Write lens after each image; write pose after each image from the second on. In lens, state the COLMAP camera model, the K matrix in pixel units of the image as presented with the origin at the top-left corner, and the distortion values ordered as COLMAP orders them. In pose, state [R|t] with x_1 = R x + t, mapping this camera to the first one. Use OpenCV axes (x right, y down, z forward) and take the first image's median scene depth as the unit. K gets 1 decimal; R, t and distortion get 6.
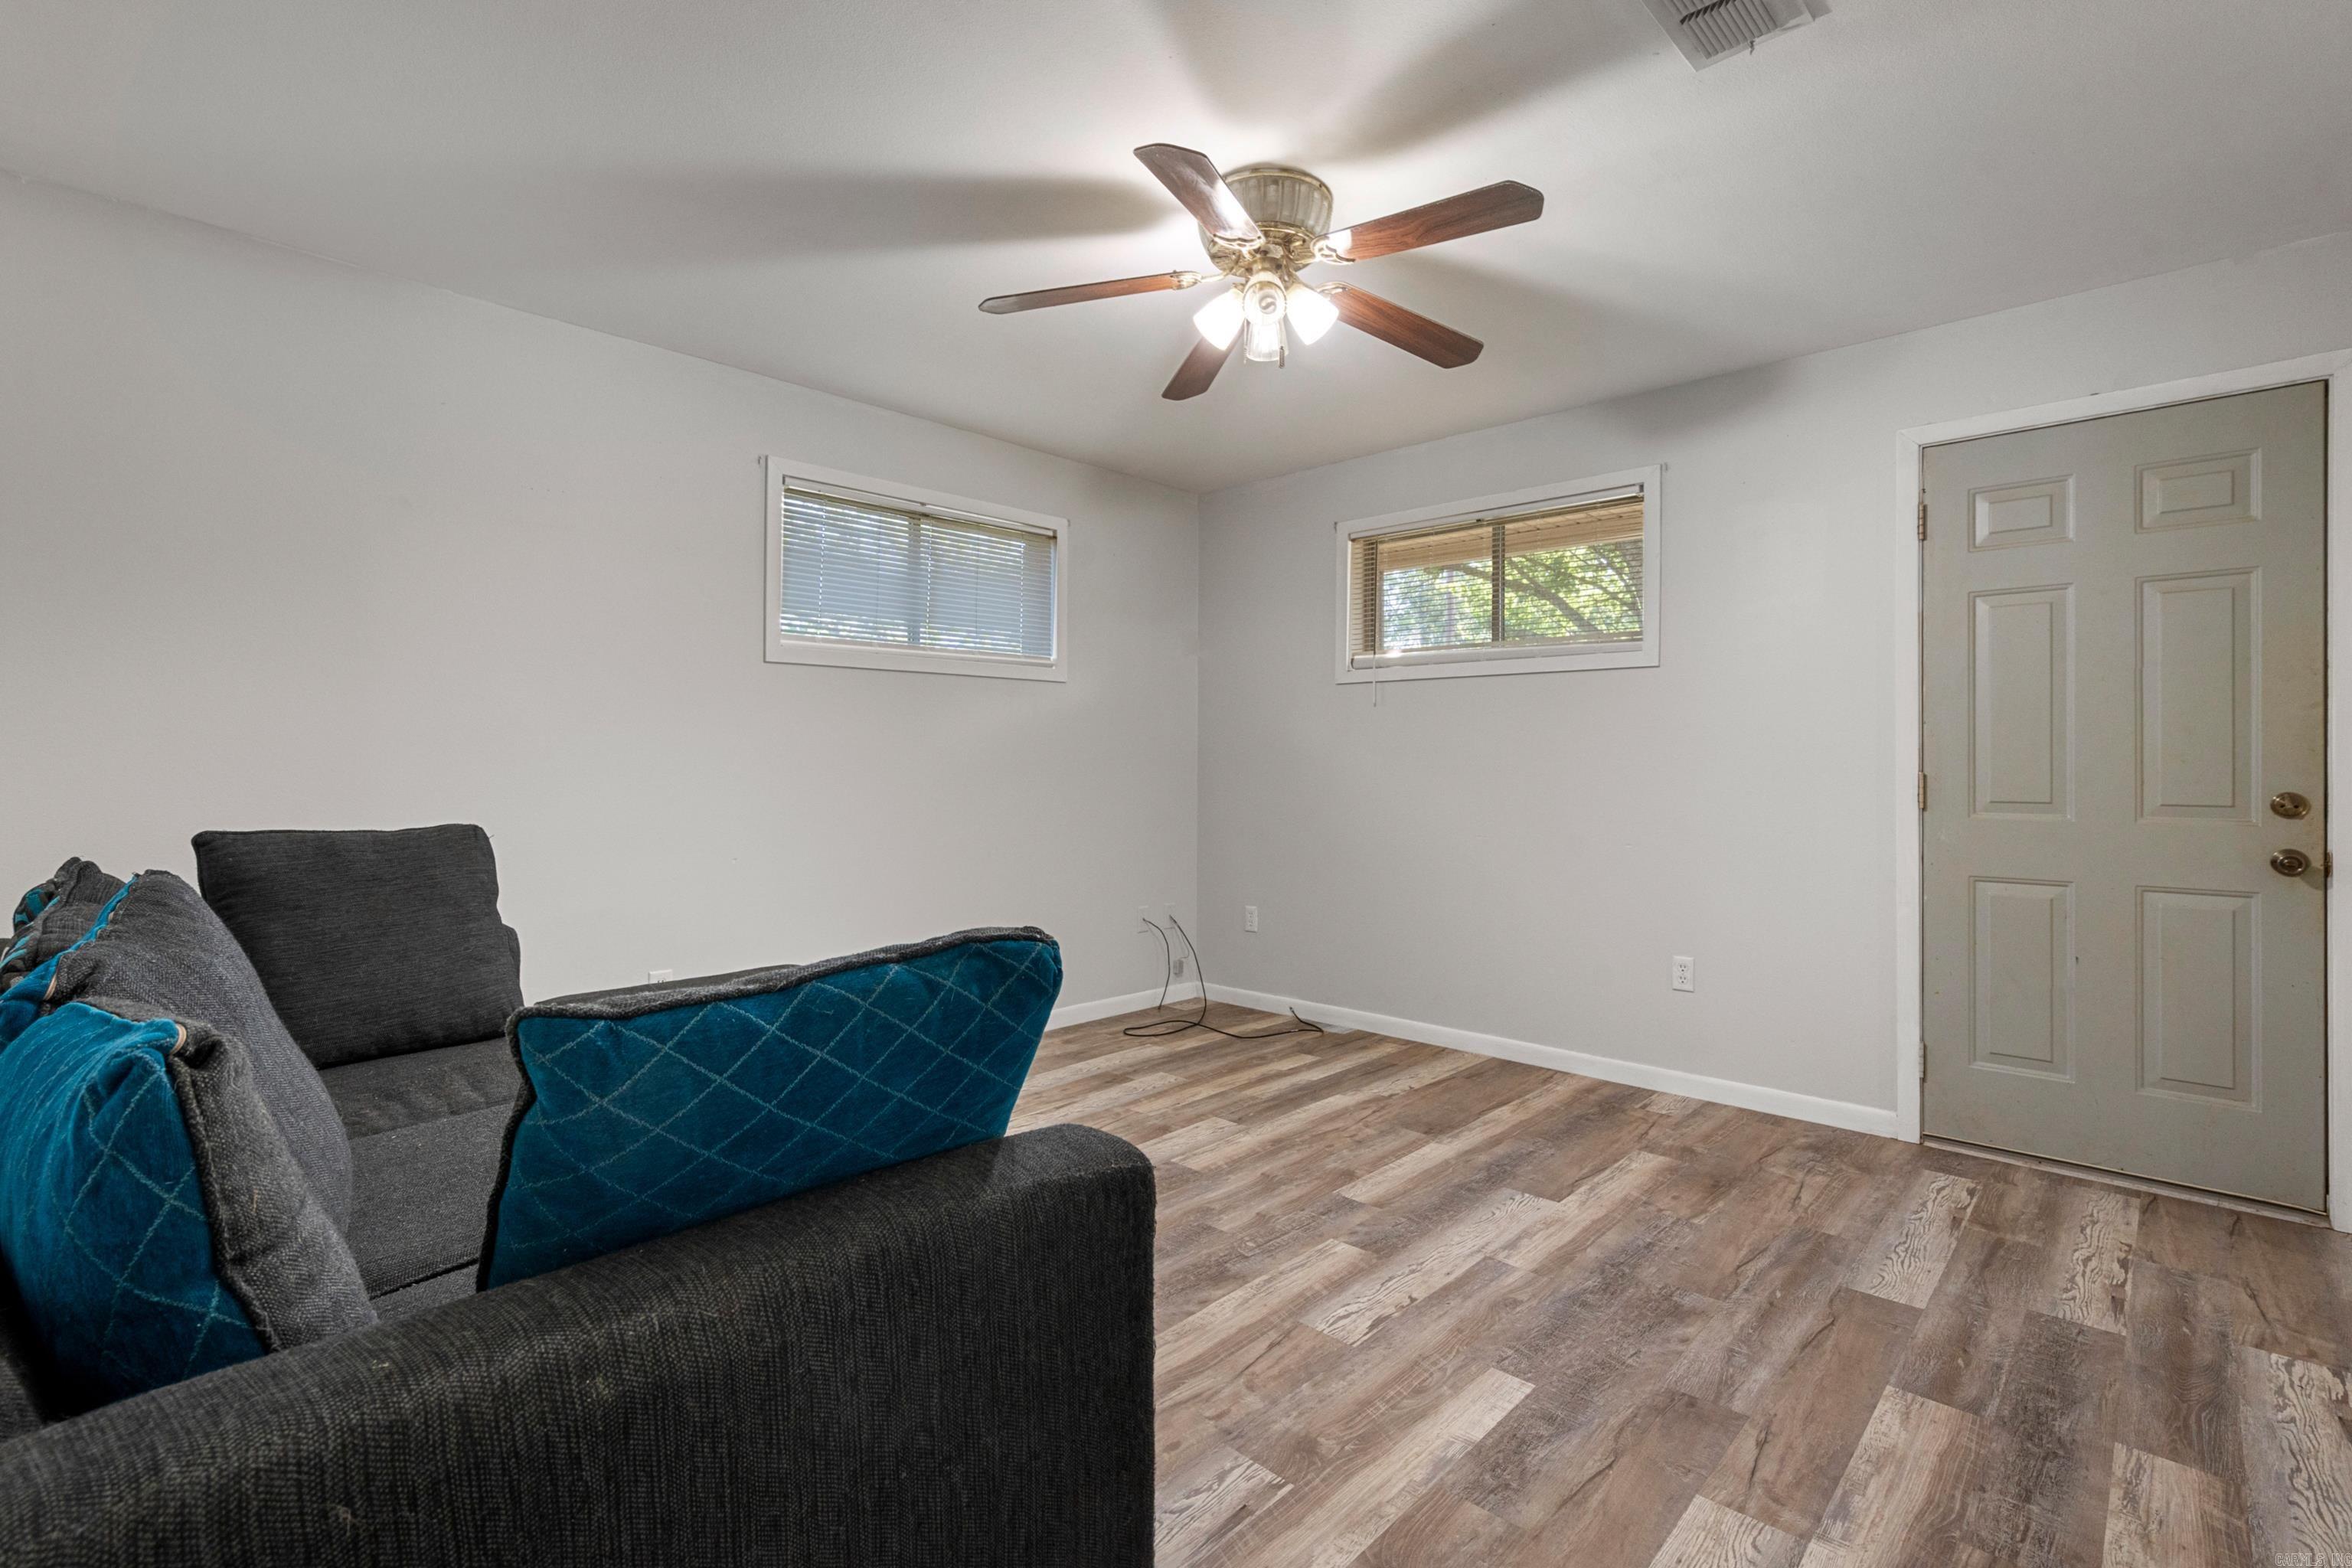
lens RADIAL K [[1076.1, 0, 1167.6], [0, 1076.1, 771.5], [0, 0, 1]] dist [0.000440, -0.000306]
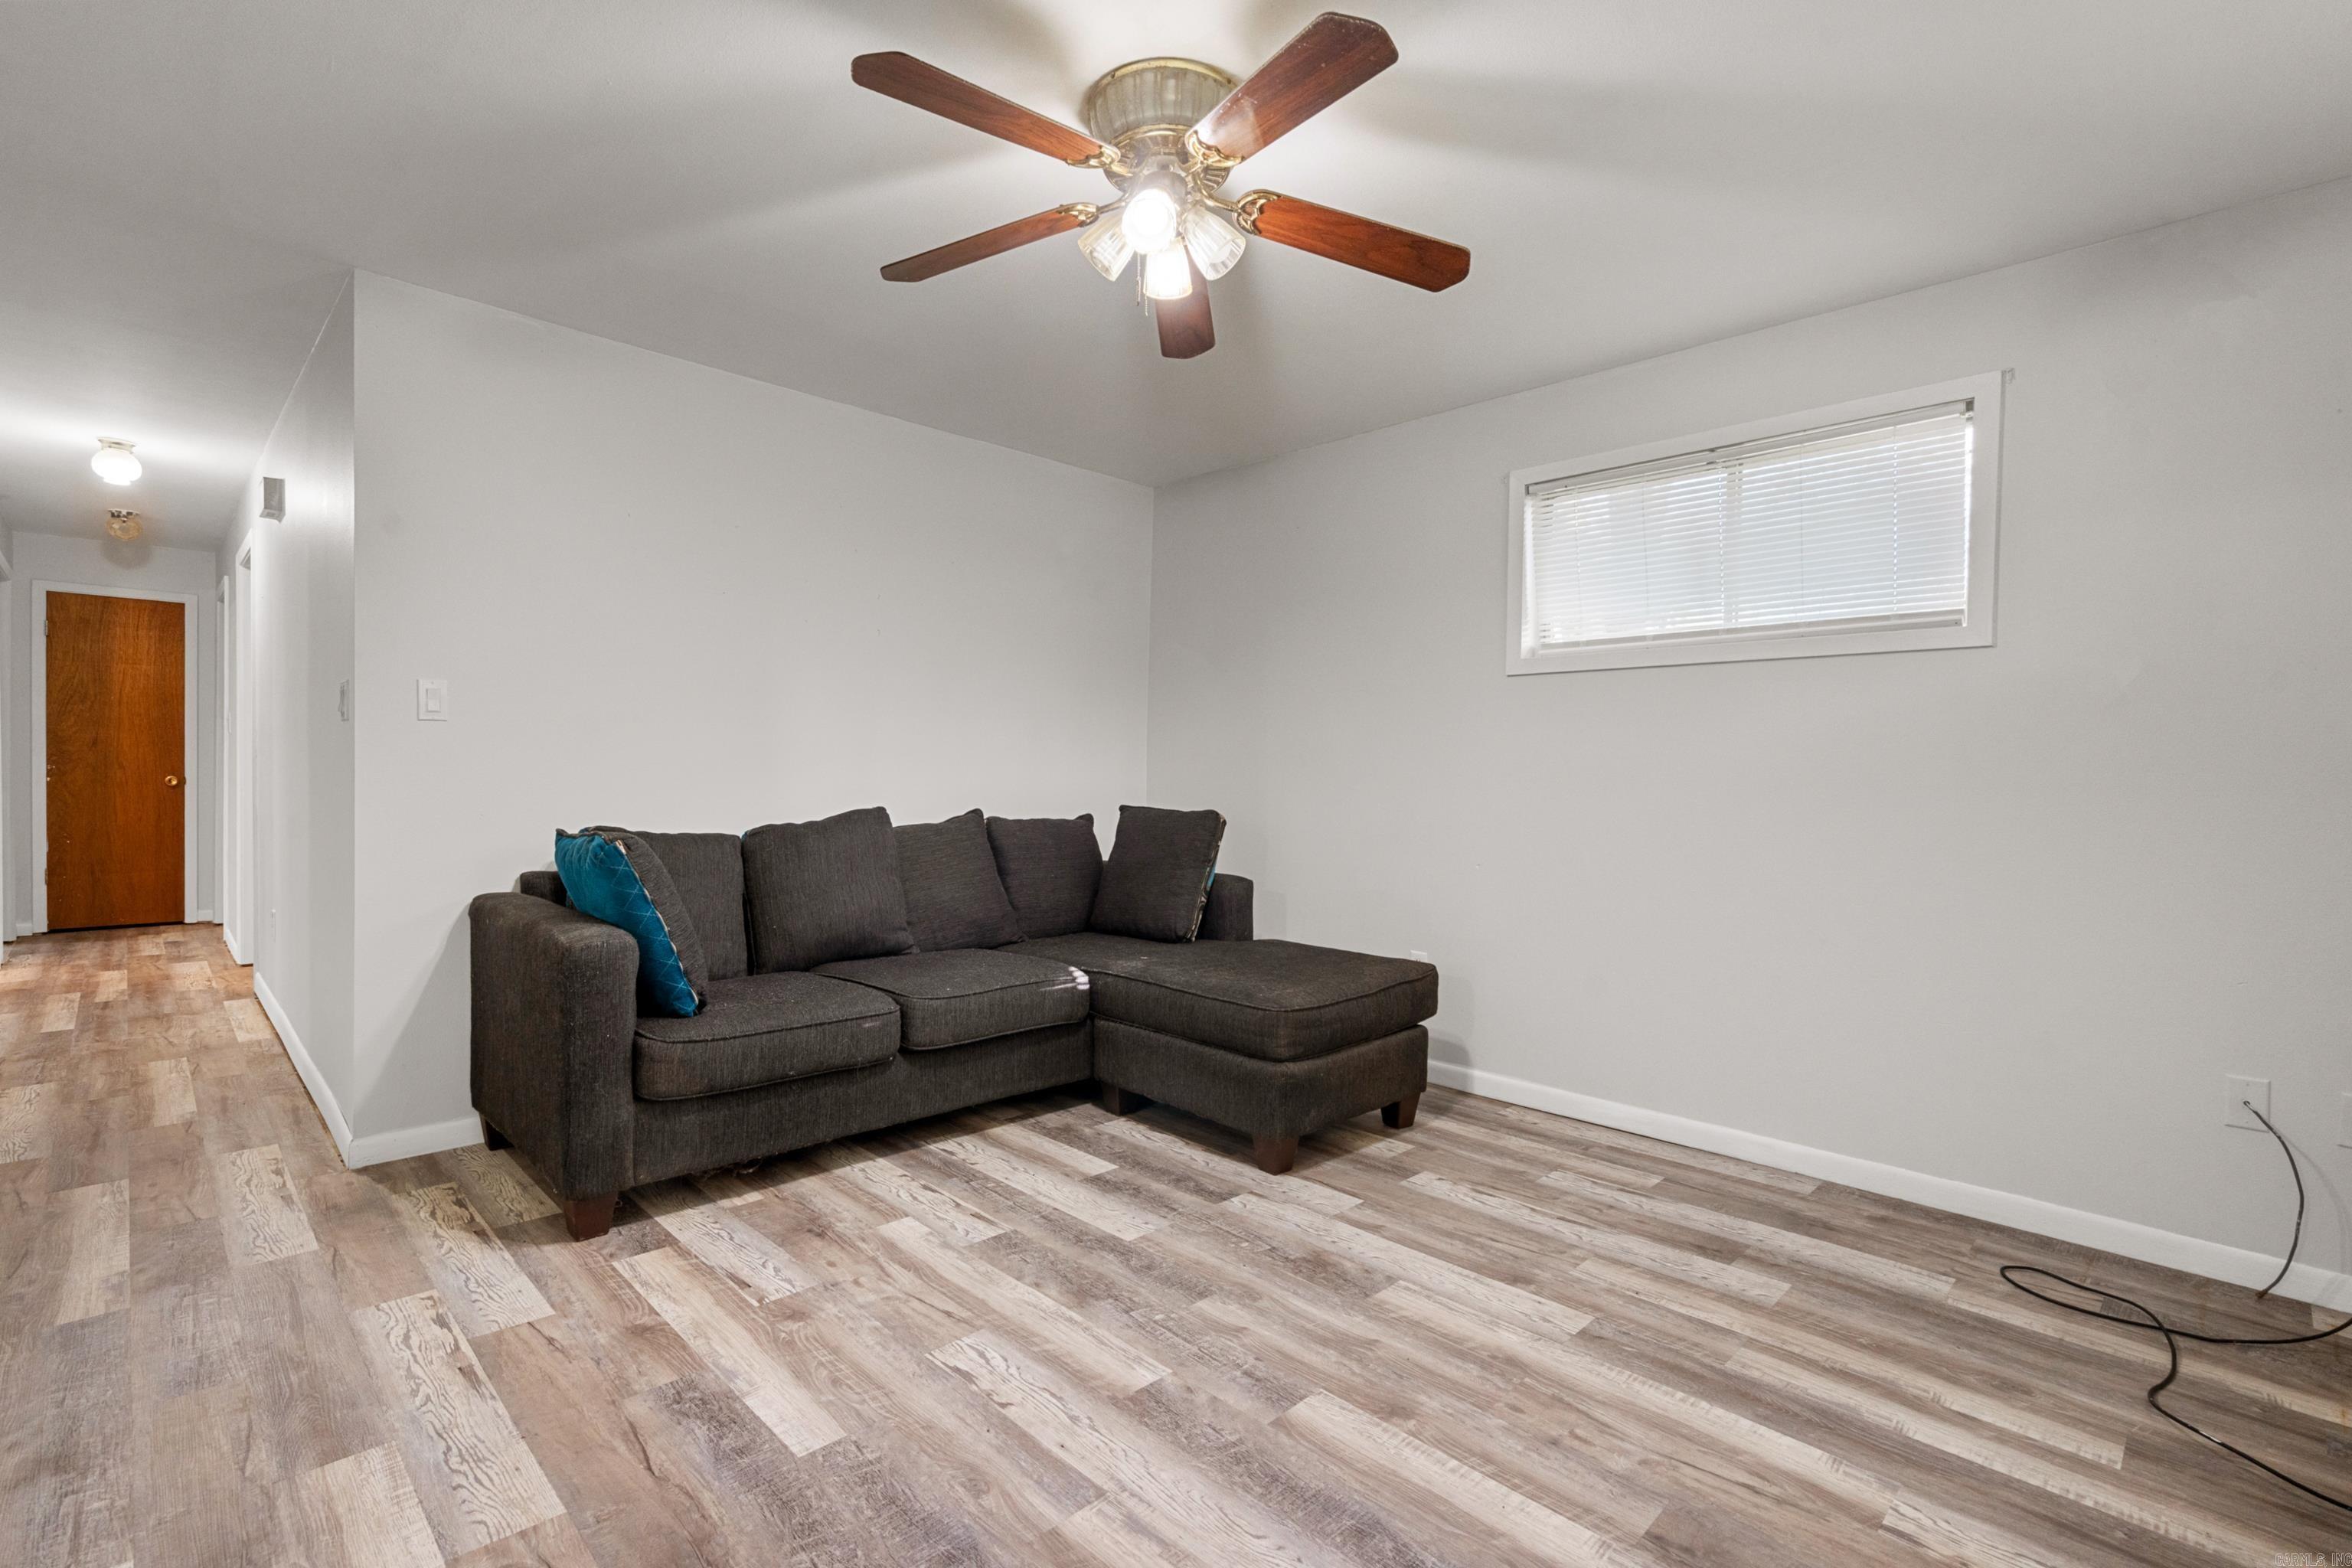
lens RADIAL K [[1076.1, 0, 1168.6], [0, 1076.1, 794.8], [0, 0, 1]] dist [0.000440, -0.000306]
pose [[-0.041644, 0.019130, -0.998949, 0.984472], [-0.021156, 0.999576, 0.020024, -0.000792], [0.998909, 0.021967, -0.041221, 1.084400]]
